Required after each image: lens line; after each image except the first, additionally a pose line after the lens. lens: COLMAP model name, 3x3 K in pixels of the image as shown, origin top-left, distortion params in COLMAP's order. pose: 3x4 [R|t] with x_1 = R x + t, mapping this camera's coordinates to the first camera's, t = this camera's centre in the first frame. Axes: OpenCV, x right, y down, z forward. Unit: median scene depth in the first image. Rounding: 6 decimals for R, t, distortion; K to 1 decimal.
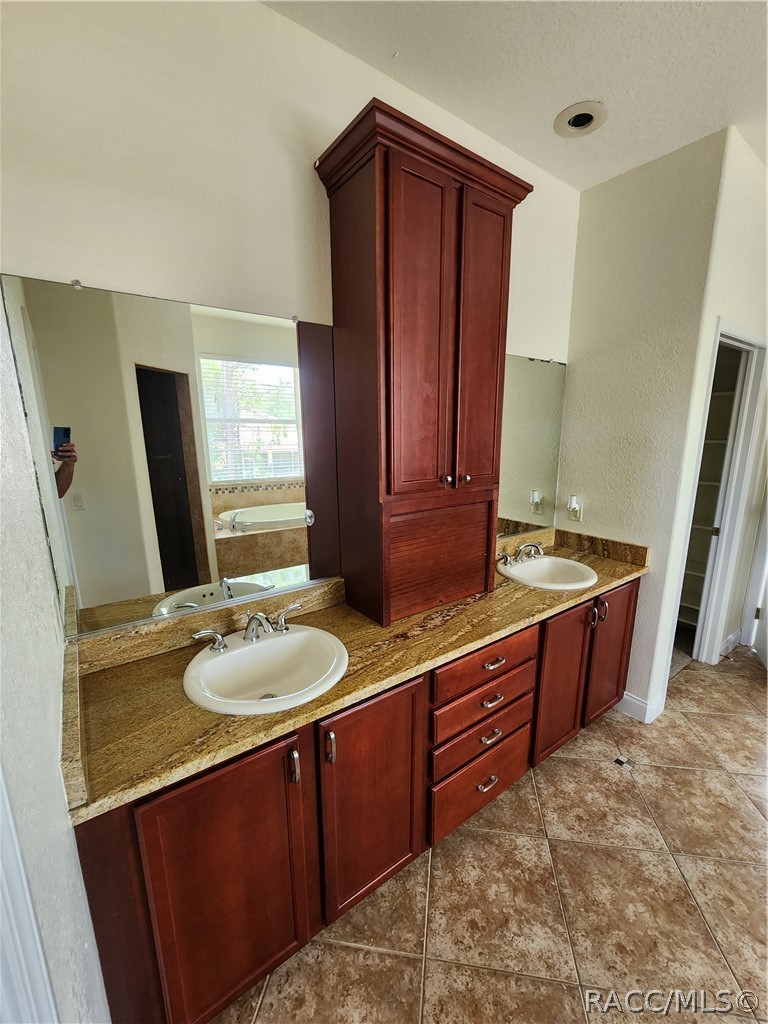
lens RADIAL K [[418.5, 0, 395.6], [0, 418.5, 519.5], [0, 0, 1]] dist [-0.007802, 0.004900]
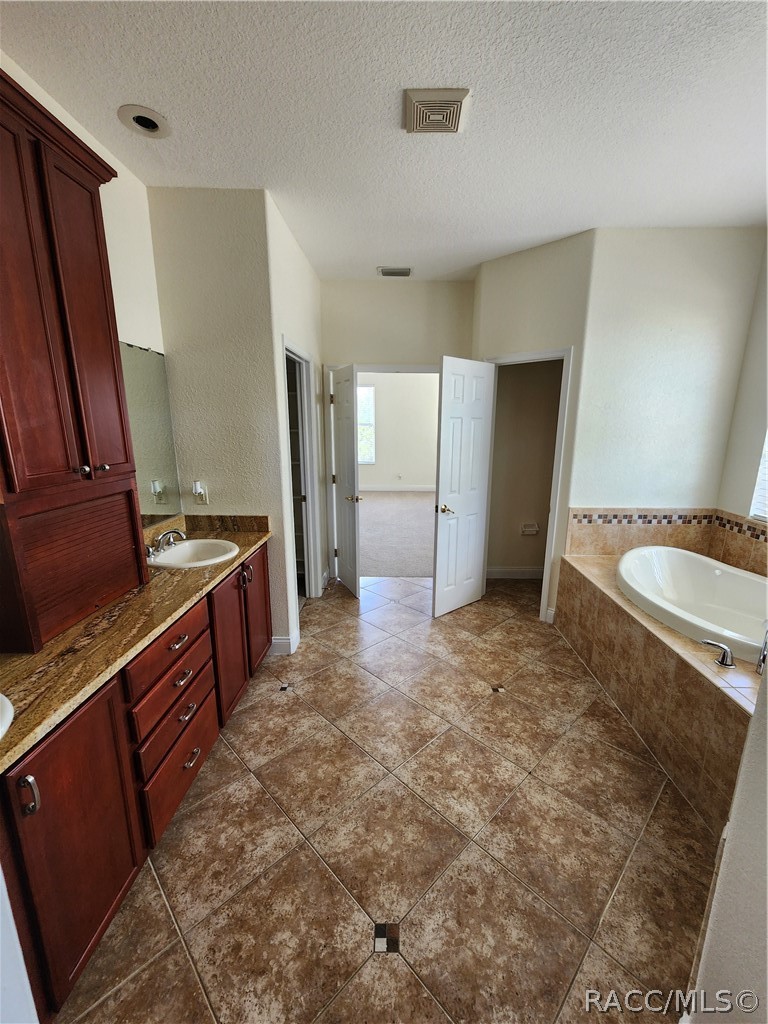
lens RADIAL K [[411.2, 0, 403.5], [0, 411.2, 513.3], [0, 0, 1]] dist [-0.007314, -0.000149]
pose [[0.592882, -0.163036, 0.788613, -0.157210], [0.155580, 0.984031, 0.086471, 0.024063], [-0.790117, 0.071425, 0.608780, -0.072794]]
